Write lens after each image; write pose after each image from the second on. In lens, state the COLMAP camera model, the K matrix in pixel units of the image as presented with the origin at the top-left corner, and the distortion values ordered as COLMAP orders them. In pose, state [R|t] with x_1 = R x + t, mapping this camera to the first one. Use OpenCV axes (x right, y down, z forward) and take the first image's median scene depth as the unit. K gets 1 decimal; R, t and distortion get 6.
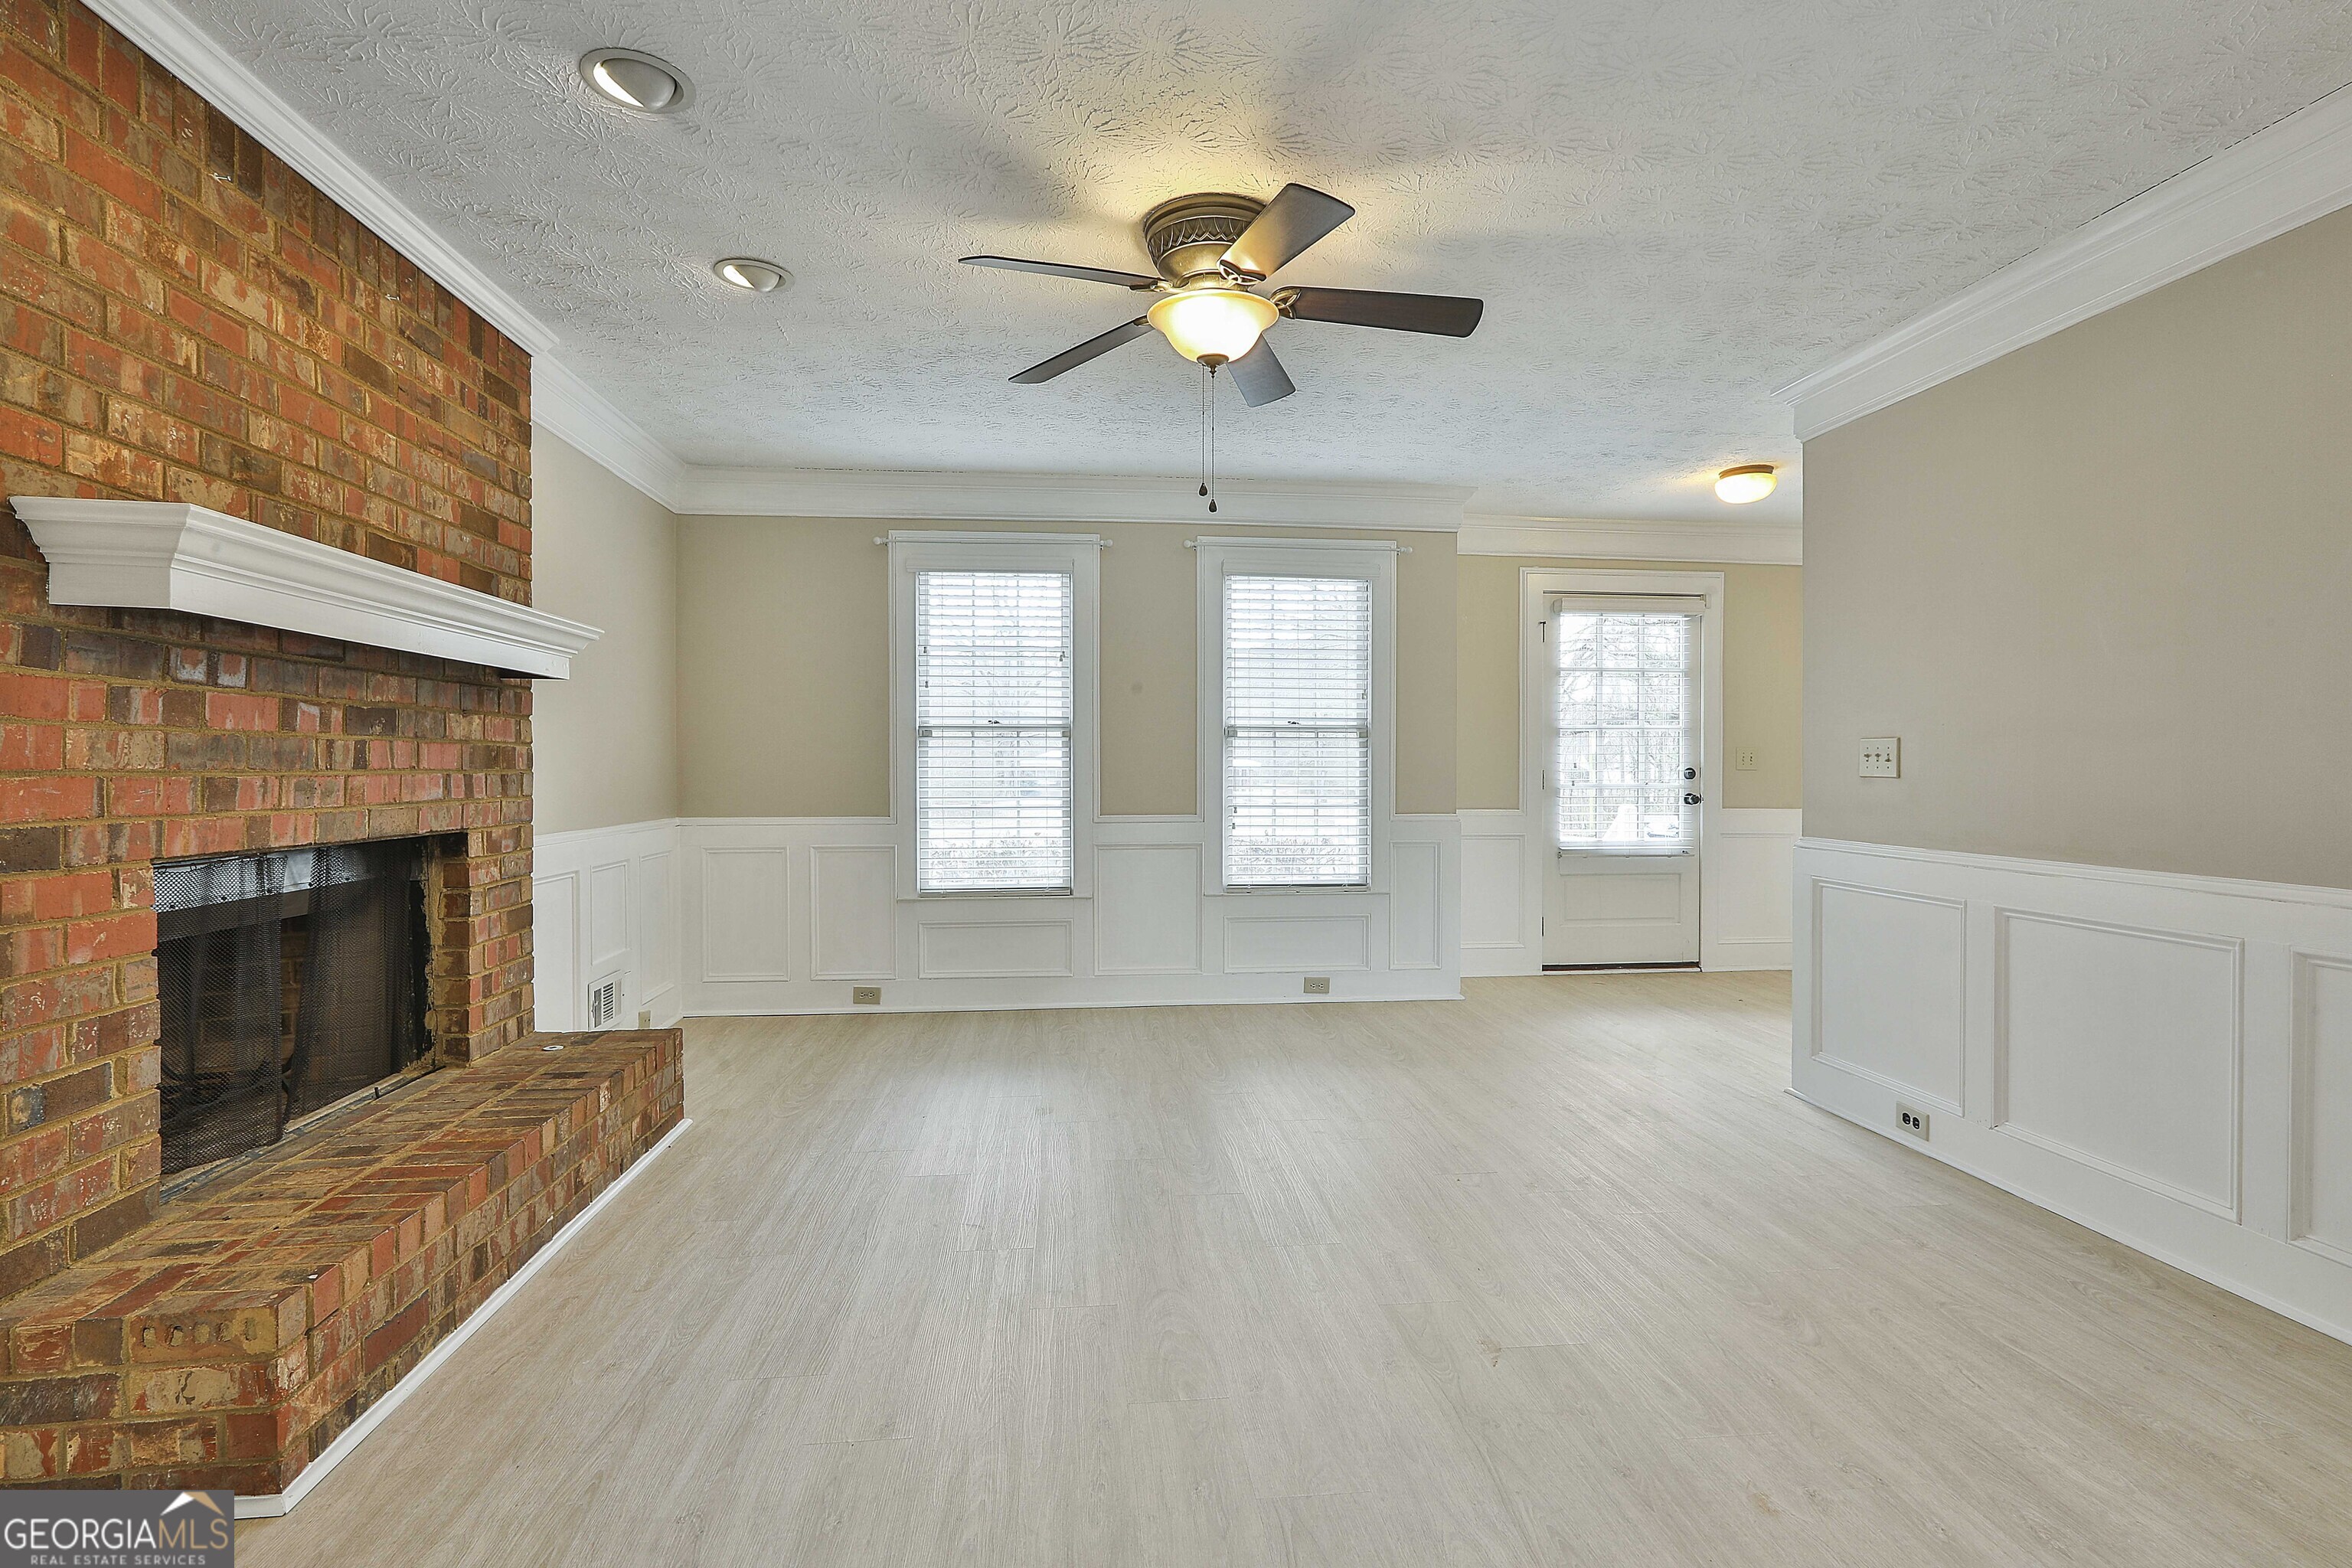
lens RADIAL K [[1132.4, 0, 1185.8], [0, 1132.4, 787.9], [0, 0, 1]] dist [-0.014763, 0.007995]
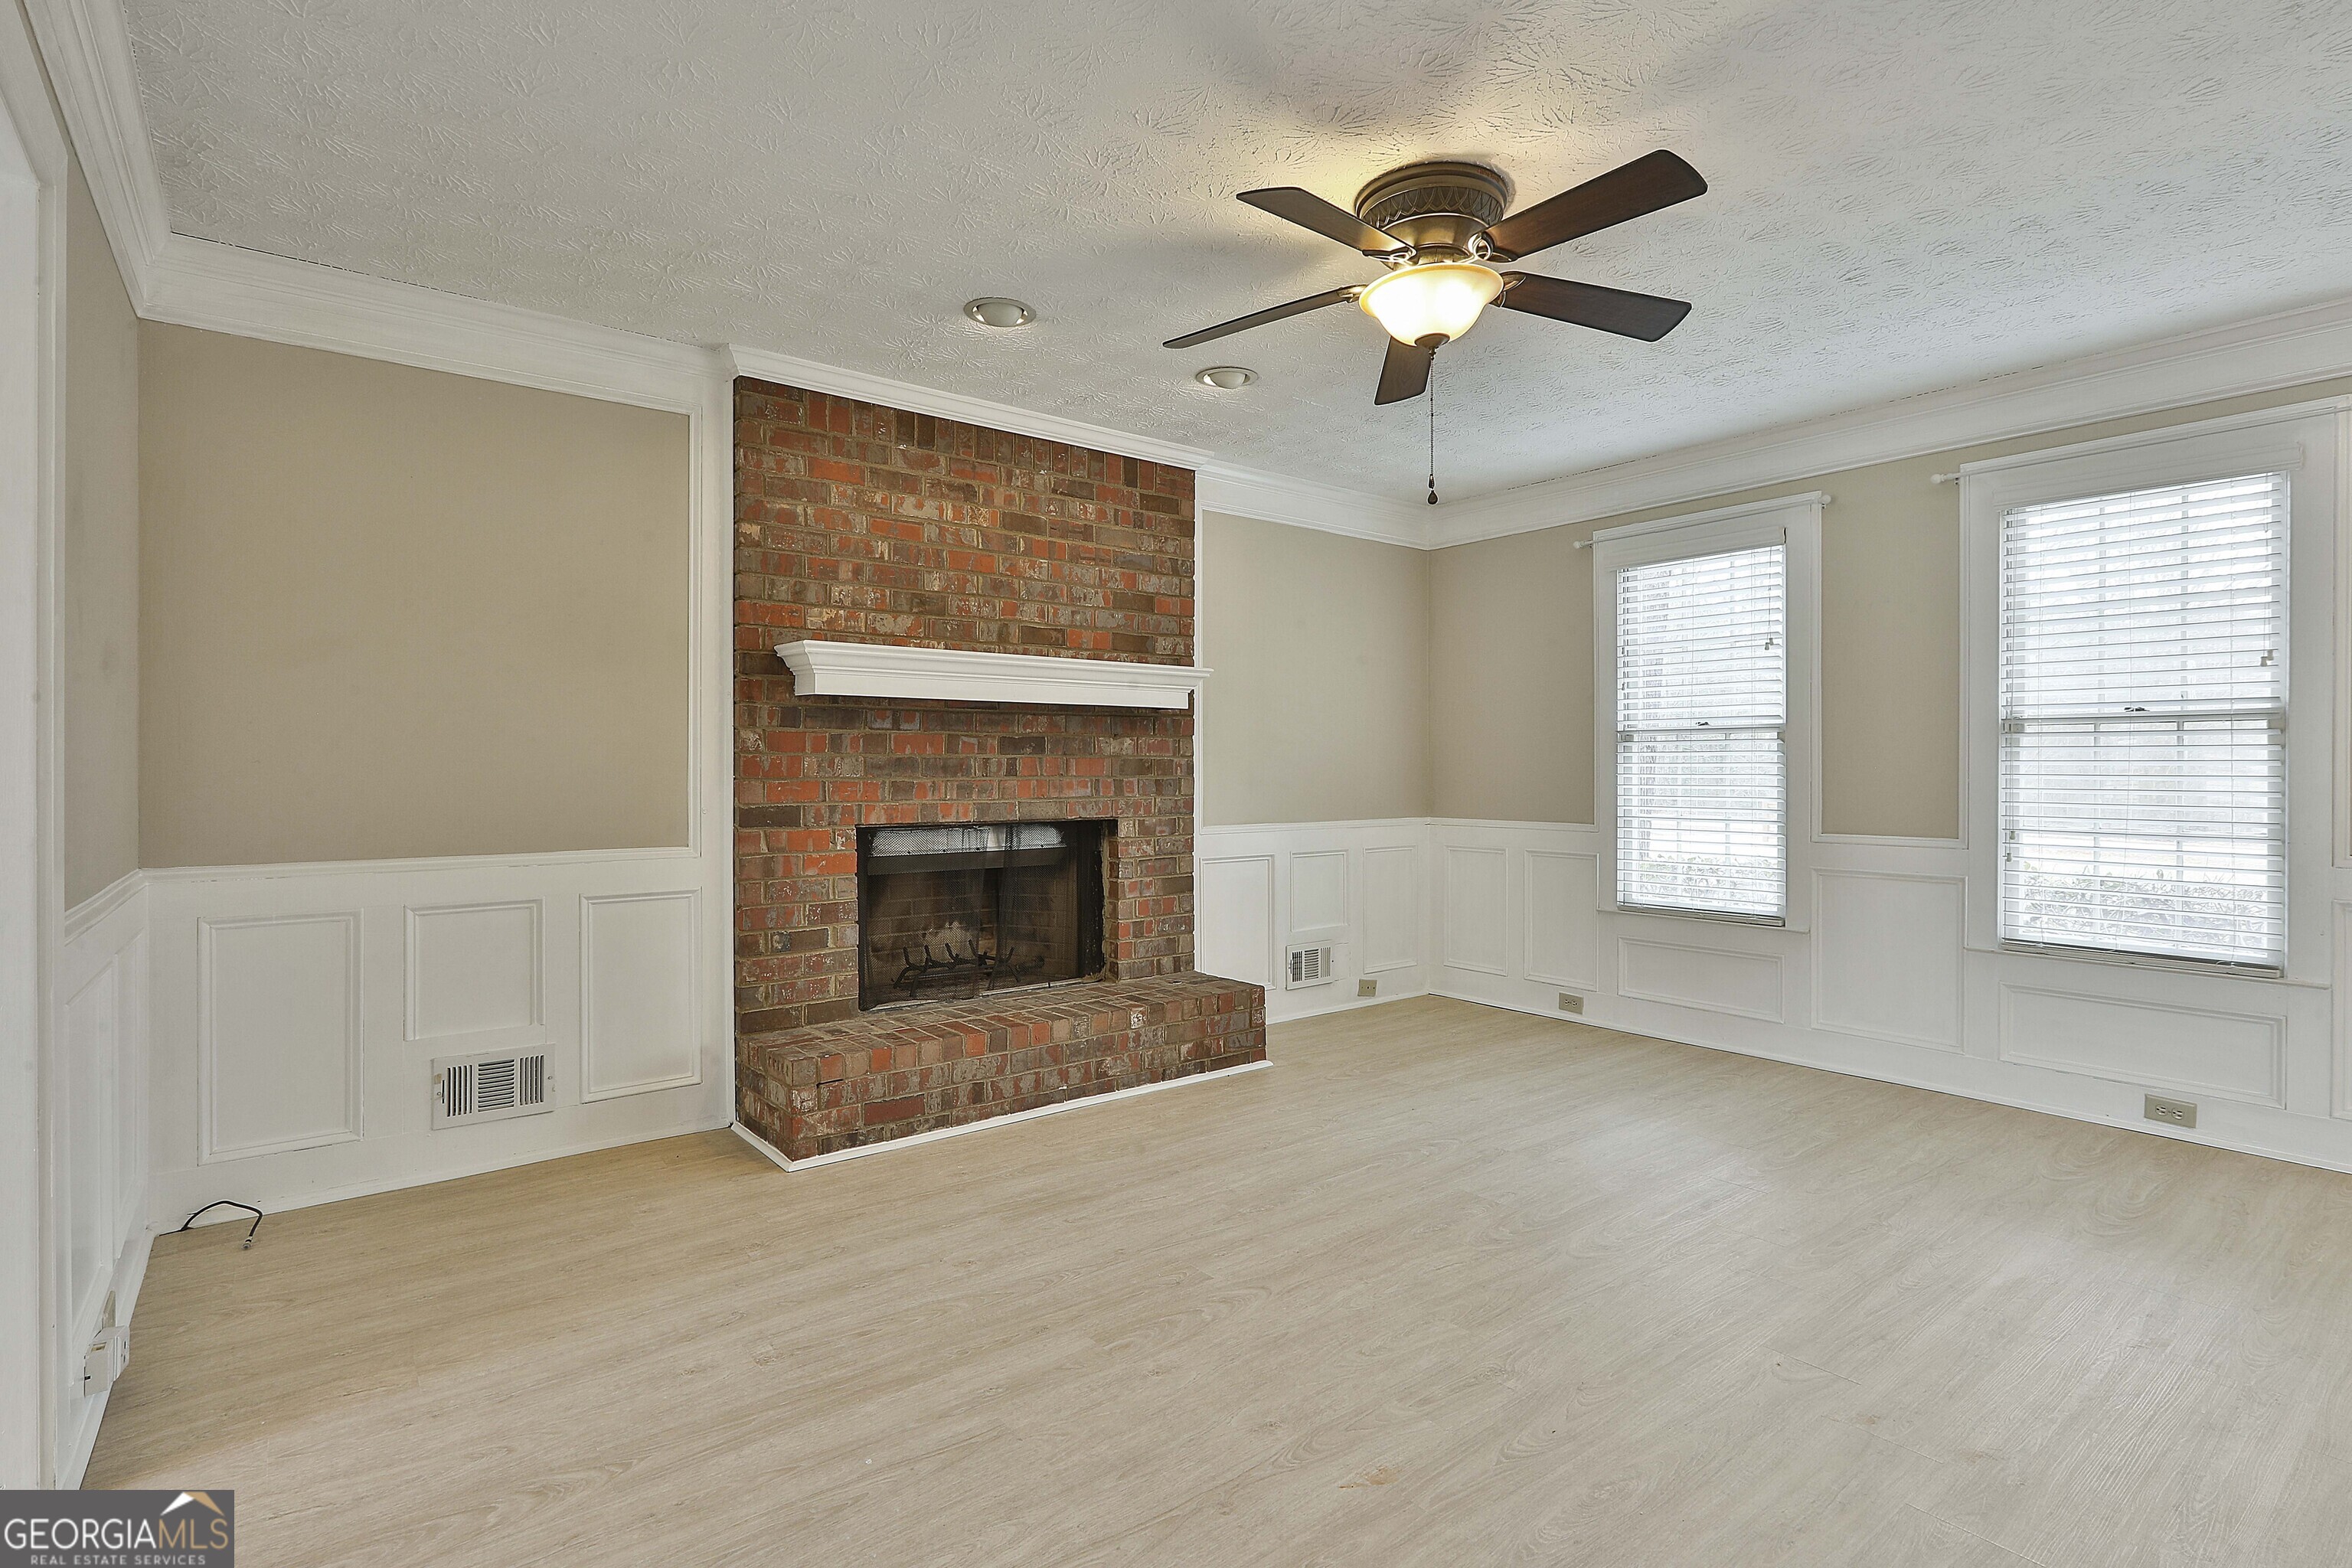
lens RADIAL K [[1132.4, 0, 1171.7], [0, 1132.4, 776.3], [0, 0, 1]] dist [-0.014763, 0.007995]
pose [[0.525705, 0.006532, -0.850642, 0.552996], [-0.014917, 0.999888, -0.001541, -0.012892], [0.850536, 0.013499, 0.525744, 0.260403]]
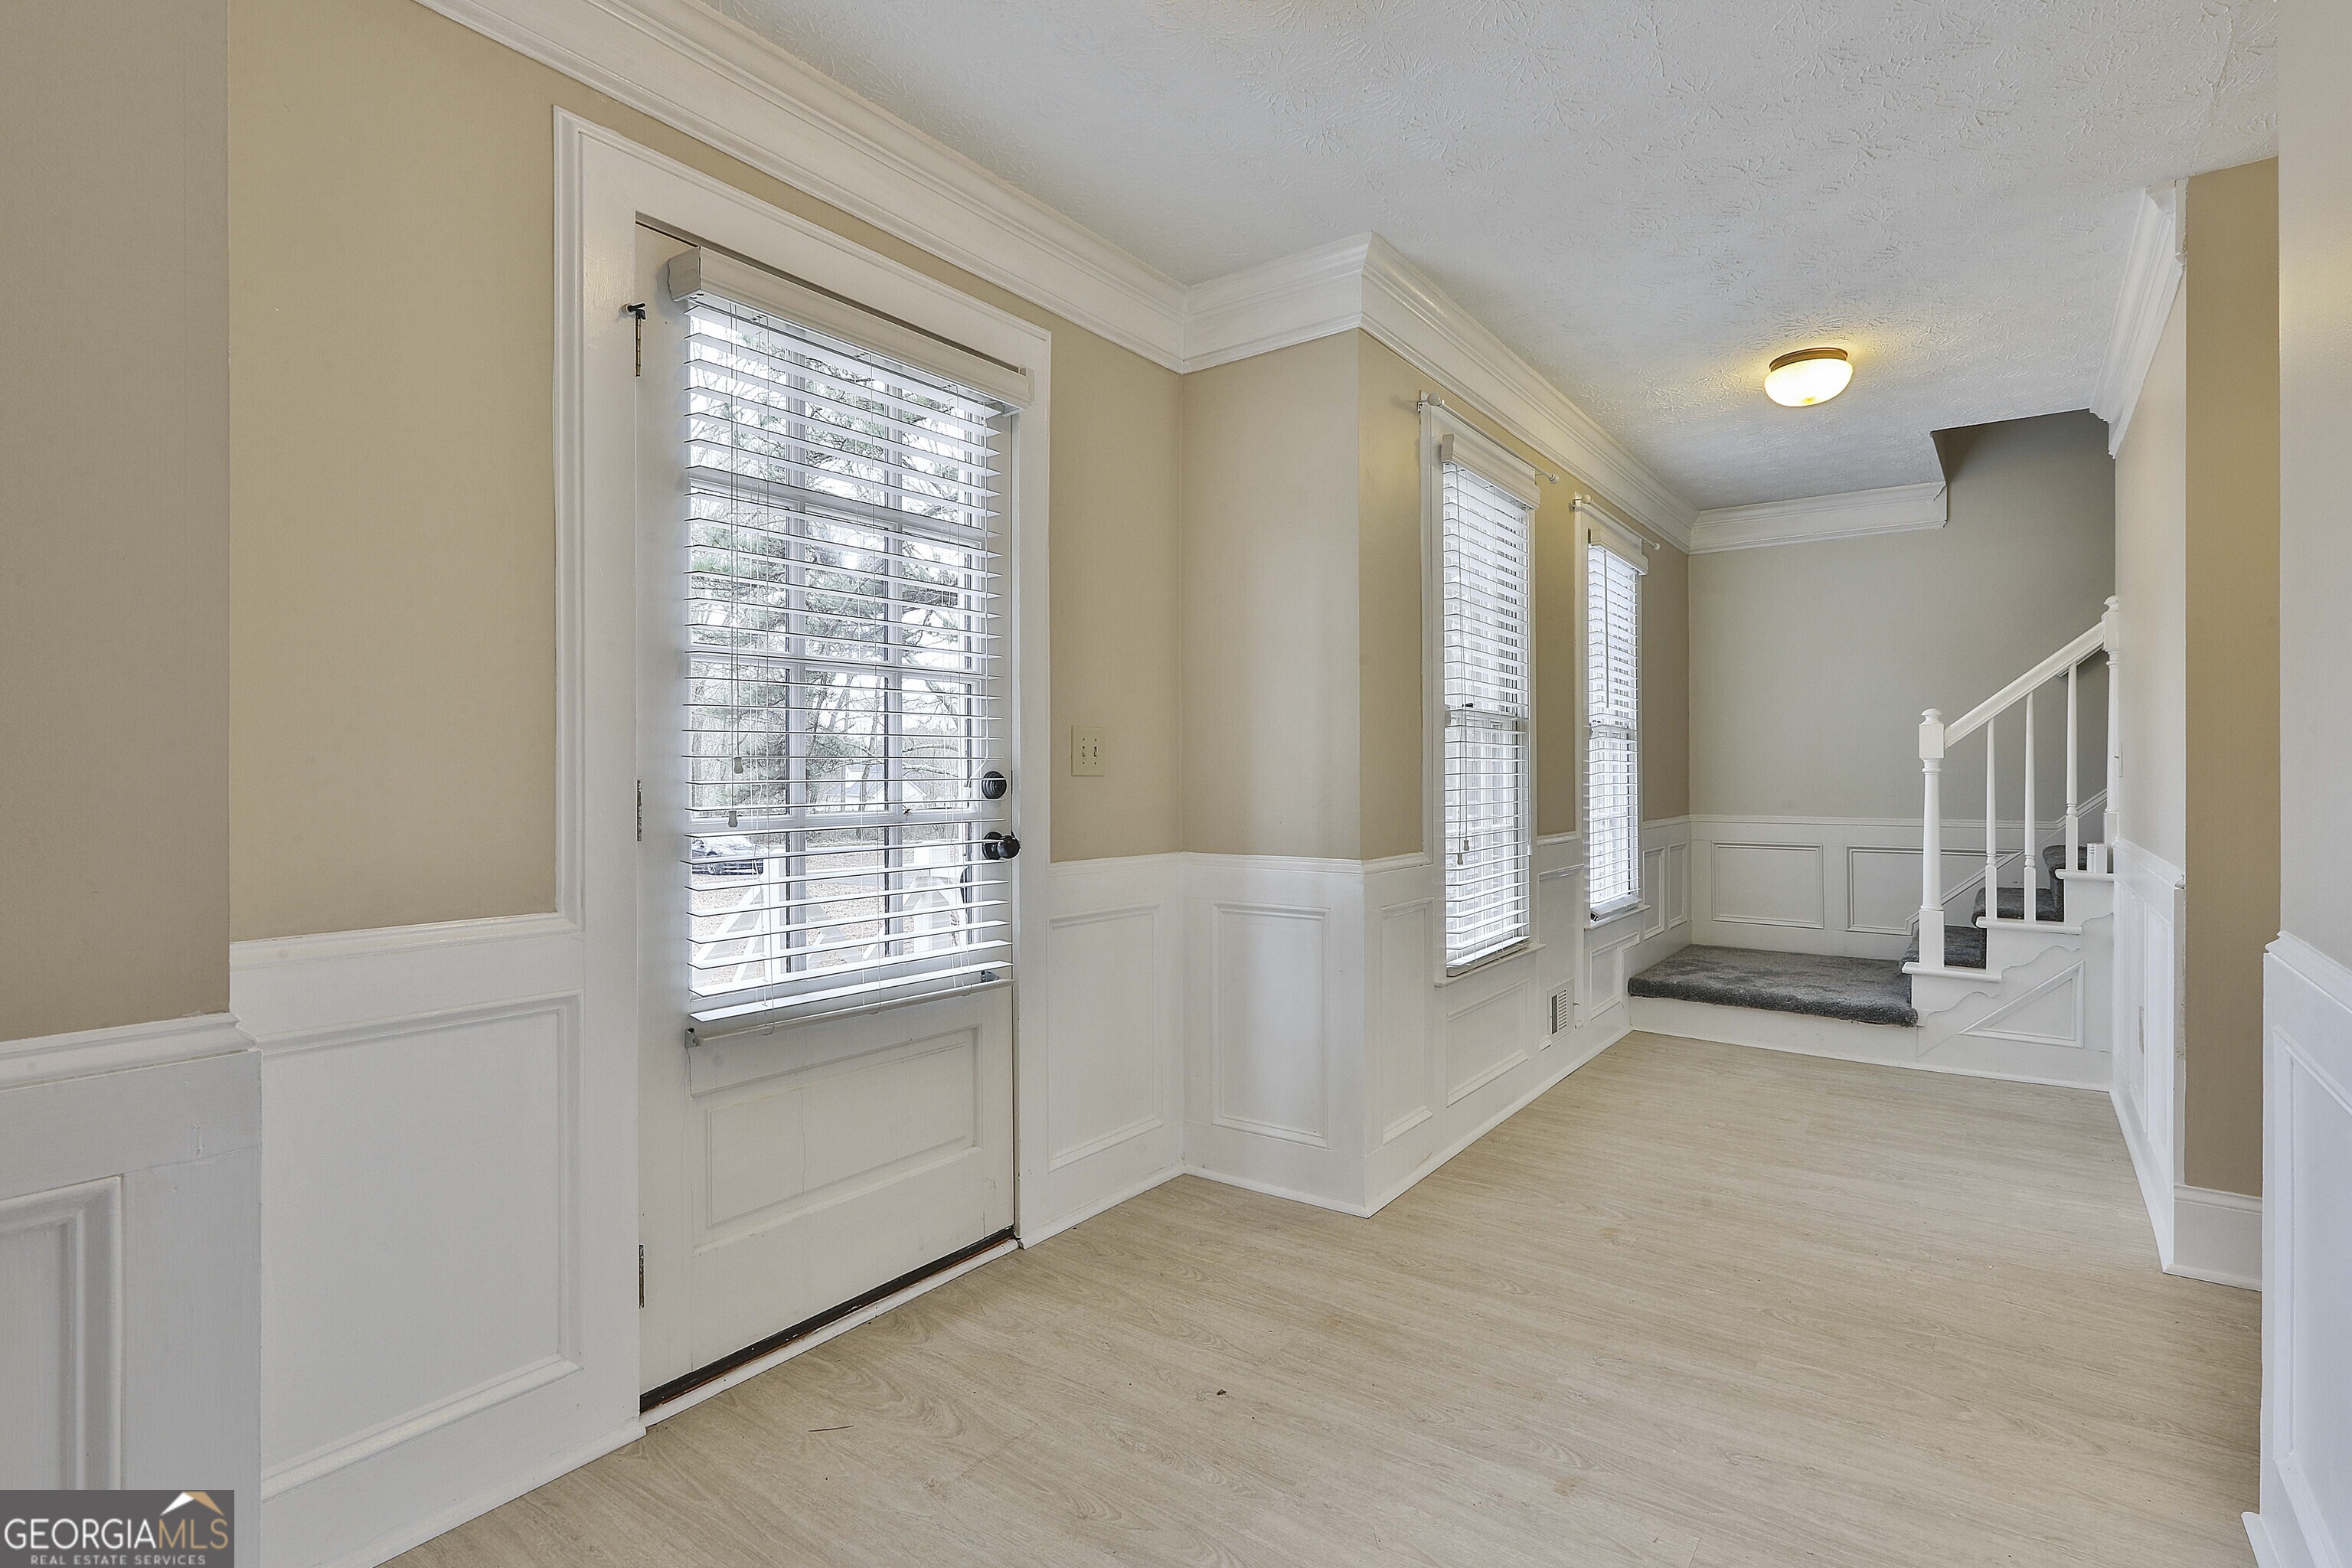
lens RADIAL K [[1132.4, 0, 1173.0], [0, 1132.4, 770.7], [0, 0, 1]] dist [-0.014763, 0.007995]
pose [[0.675159, 0.001617, 0.737670, 0.317189], [0.010831, 0.999868, -0.012105, -0.021269], [-0.737592, 0.016163, 0.675053, 1.169291]]
